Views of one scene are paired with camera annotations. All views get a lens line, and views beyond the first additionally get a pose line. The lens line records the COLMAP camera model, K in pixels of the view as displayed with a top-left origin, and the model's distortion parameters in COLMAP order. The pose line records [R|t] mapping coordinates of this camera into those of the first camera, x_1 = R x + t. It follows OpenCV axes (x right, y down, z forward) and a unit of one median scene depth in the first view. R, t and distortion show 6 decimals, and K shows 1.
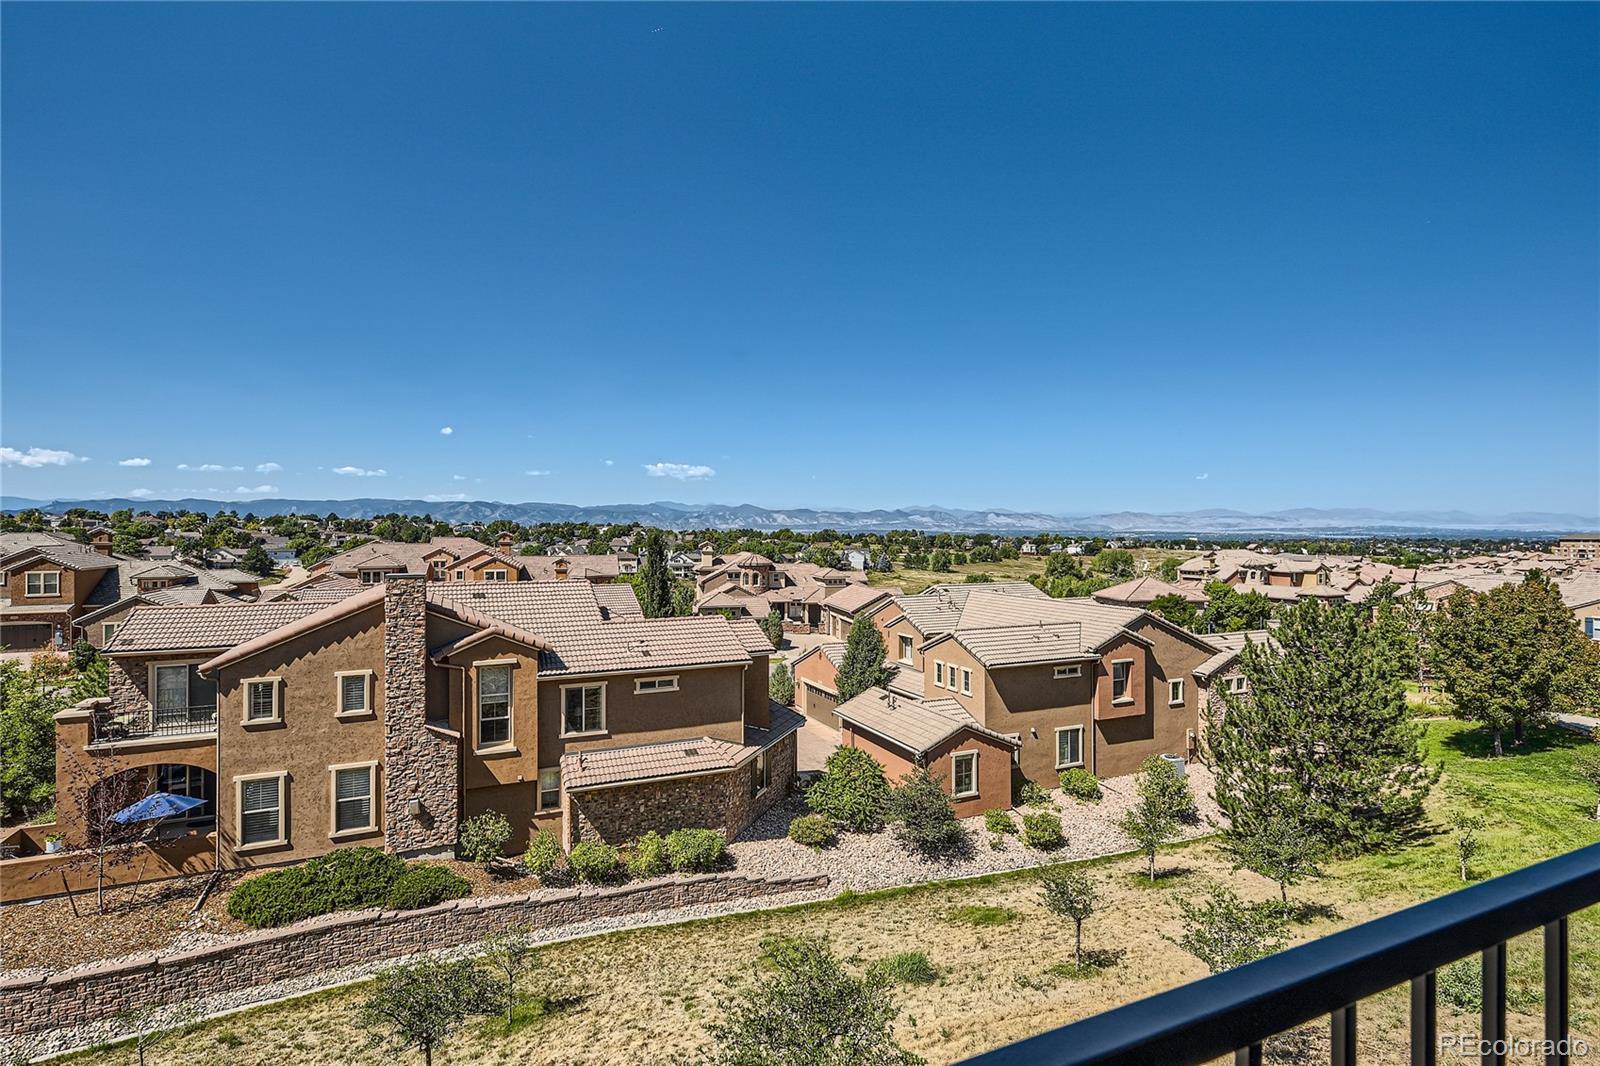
lens RADIAL K [[769.2, 0, 800.0], [0, 769.2, 533.0], [0, 0, 1]] dist [0.004707, 0.000252]
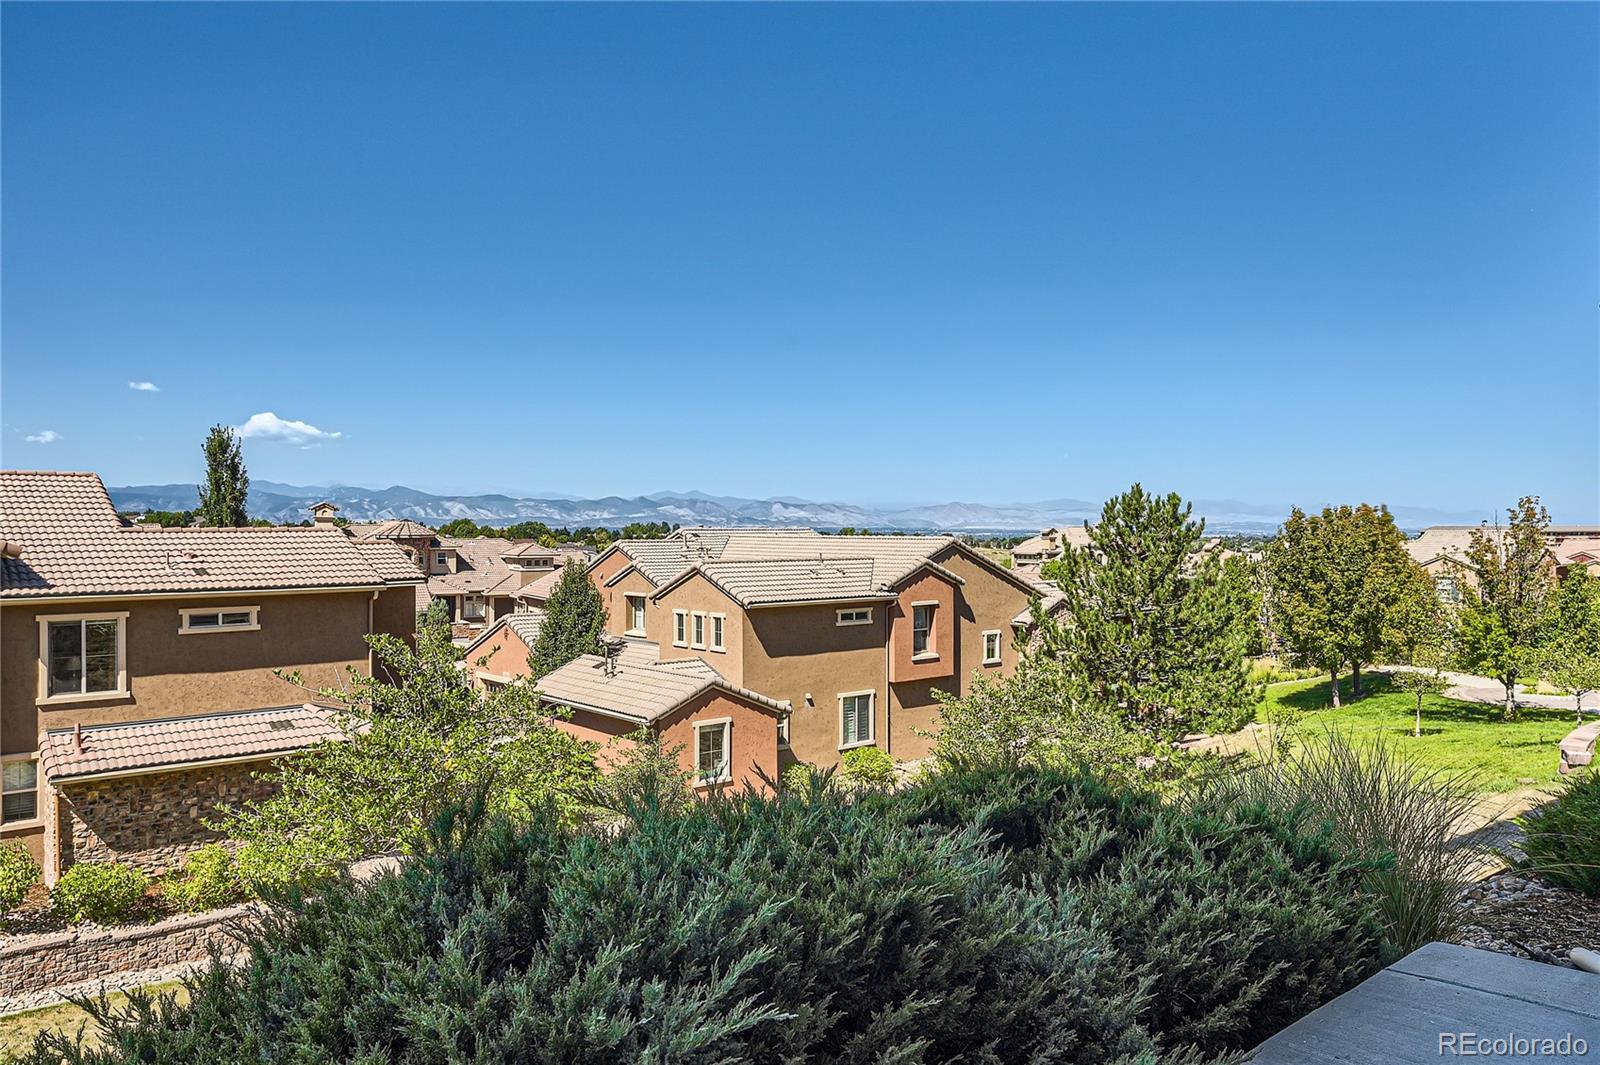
lens RADIAL K [[1134.4, 0, 864.1], [0, 1134.4, 538.1], [0, 0, 1]] dist [-0.007720, 0.001345]
pose [[0.949312, -0.001368, 0.314333, 0.017244], [0.000146, 0.999992, 0.003913, 0.103262], [-0.314336, -0.003669, 0.949305, -0.028354]]
